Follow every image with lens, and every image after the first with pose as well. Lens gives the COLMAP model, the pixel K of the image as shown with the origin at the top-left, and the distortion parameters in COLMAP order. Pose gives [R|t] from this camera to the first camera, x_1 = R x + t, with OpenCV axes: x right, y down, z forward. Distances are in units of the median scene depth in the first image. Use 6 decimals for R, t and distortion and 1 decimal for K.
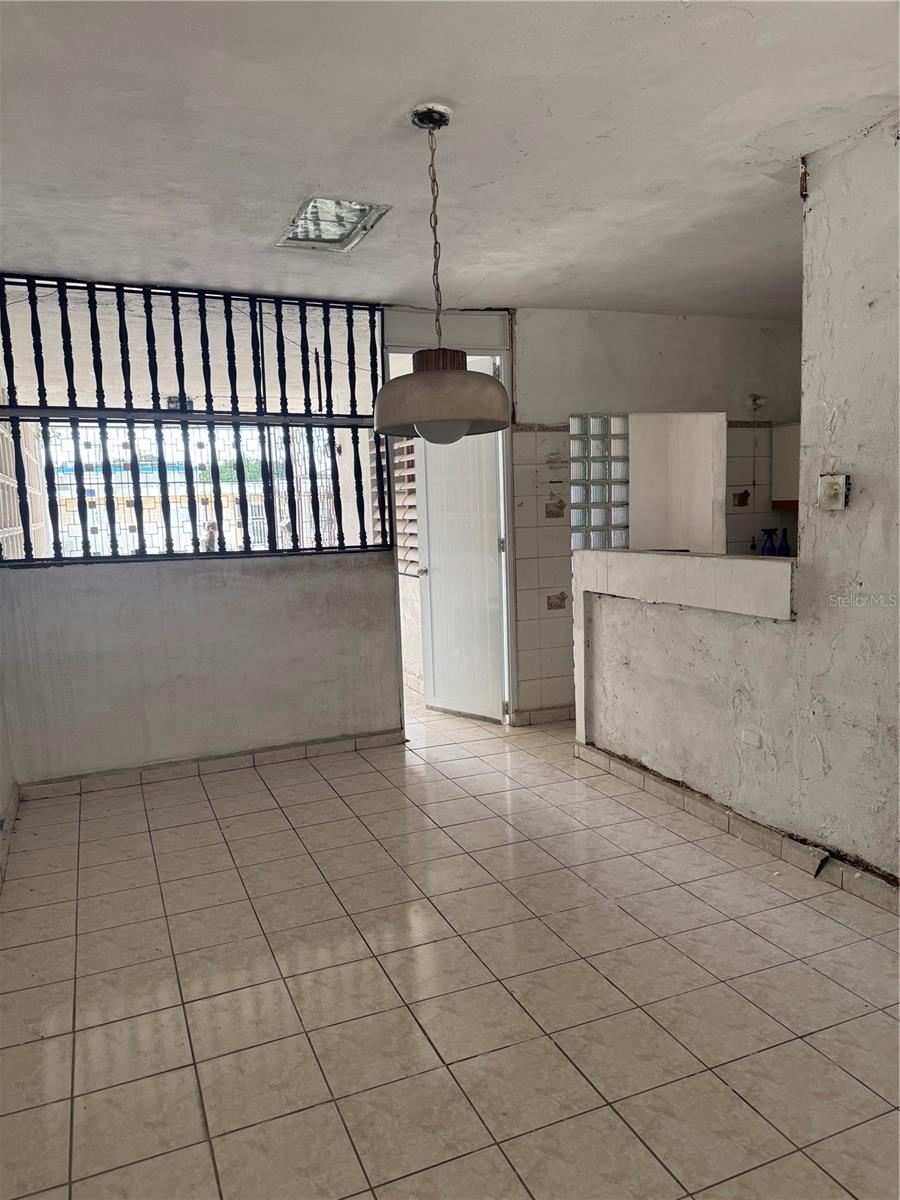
lens RADIAL K [[822.9, 0, 450.0], [0, 822.9, 600.0], [0, 0, 1]] dist [0.035591, -0.088292]
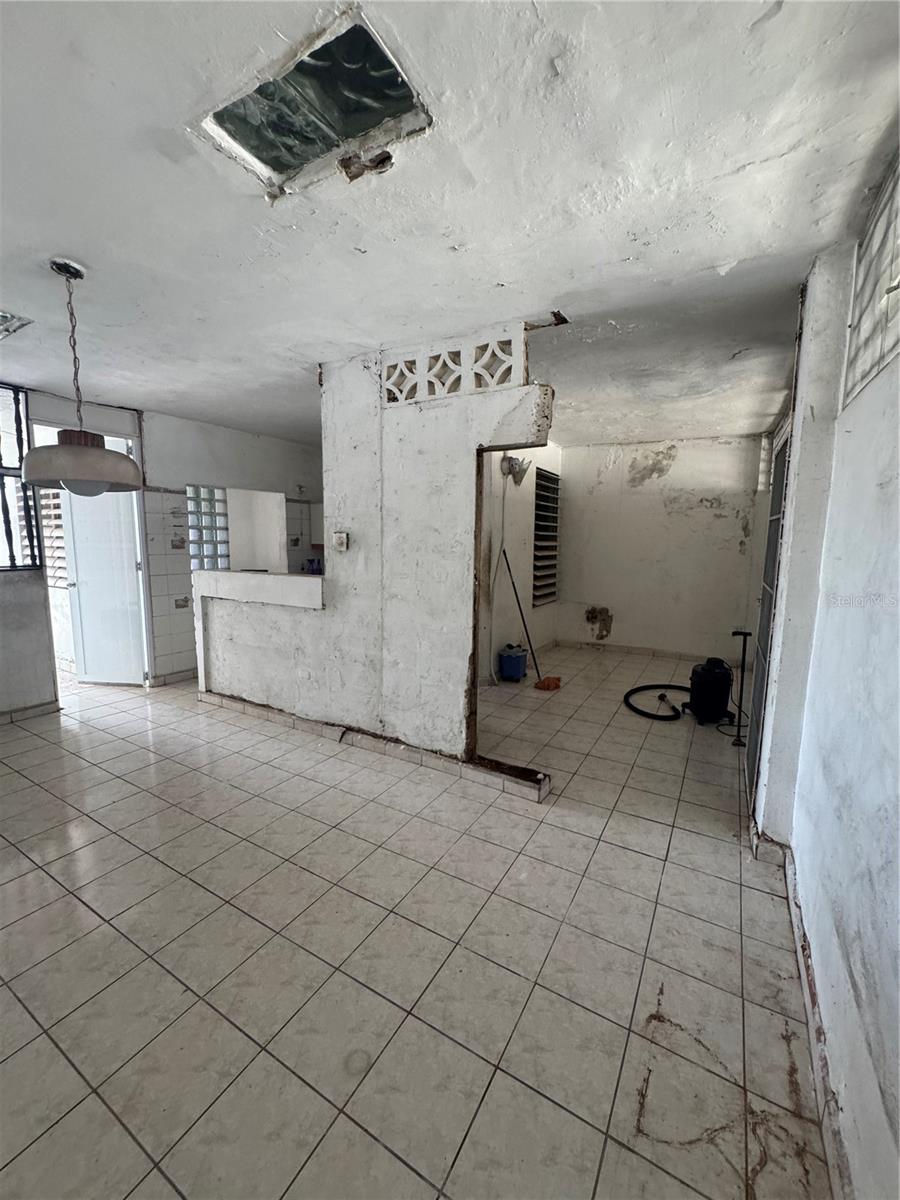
lens RADIAL K [[478.0, 0, 450.0], [0, 478.0, 600.0], [0, 0, 1]] dist [-0.003490, -0.000042]
pose [[0.802659, -0.032159, 0.595571, -0.000534], [0.029992, 0.999458, 0.013547, -0.001042], [-0.595684, 0.006989, 0.803188, -0.032612]]
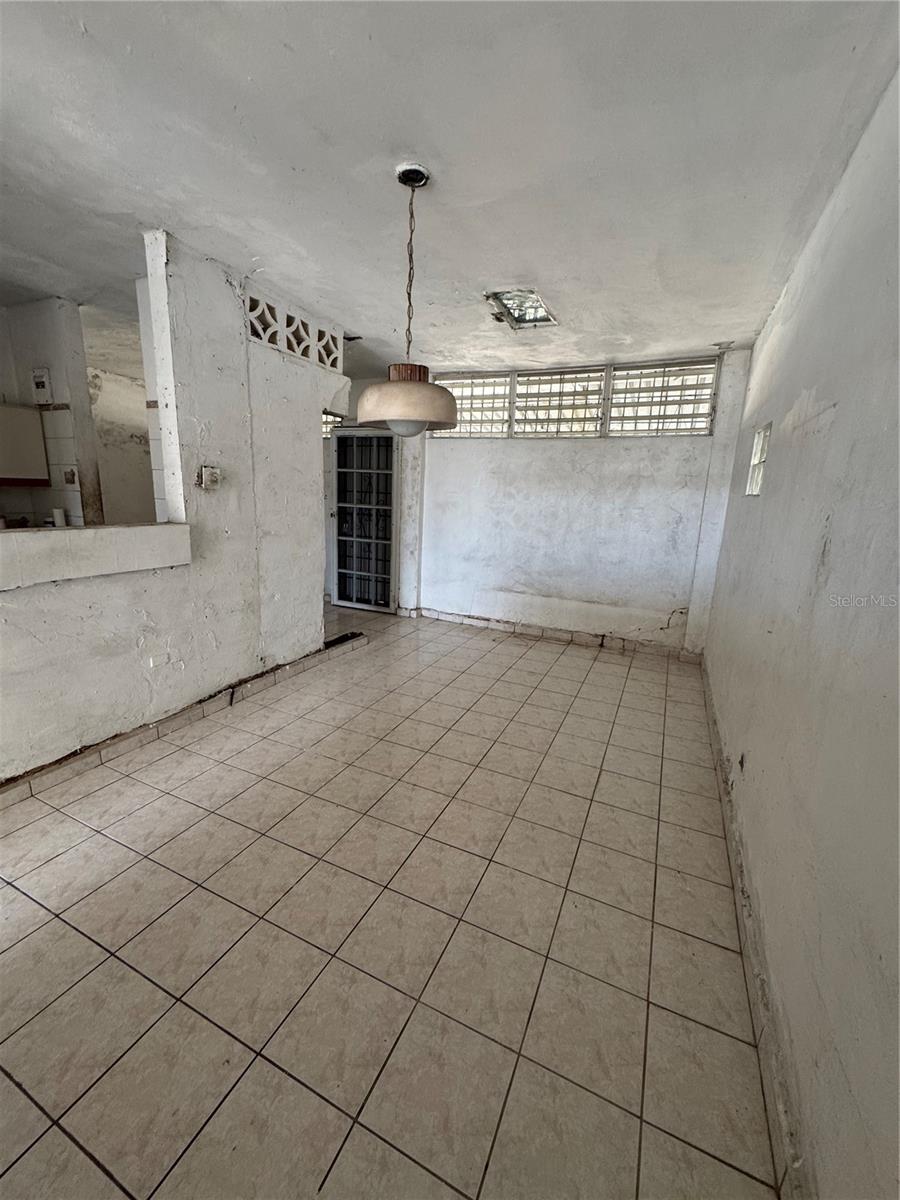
lens RADIAL K [[480.5, 0, 433.1], [0, 480.5, 589.5], [0, 0, 1]] dist [0.042504, 0.000033]
pose [[-0.645621, -0.140738, 0.750577, -0.399505], [0.074587, 0.966550, 0.245392, -0.083118], [-0.760007, 0.214414, -0.613528, 0.898456]]
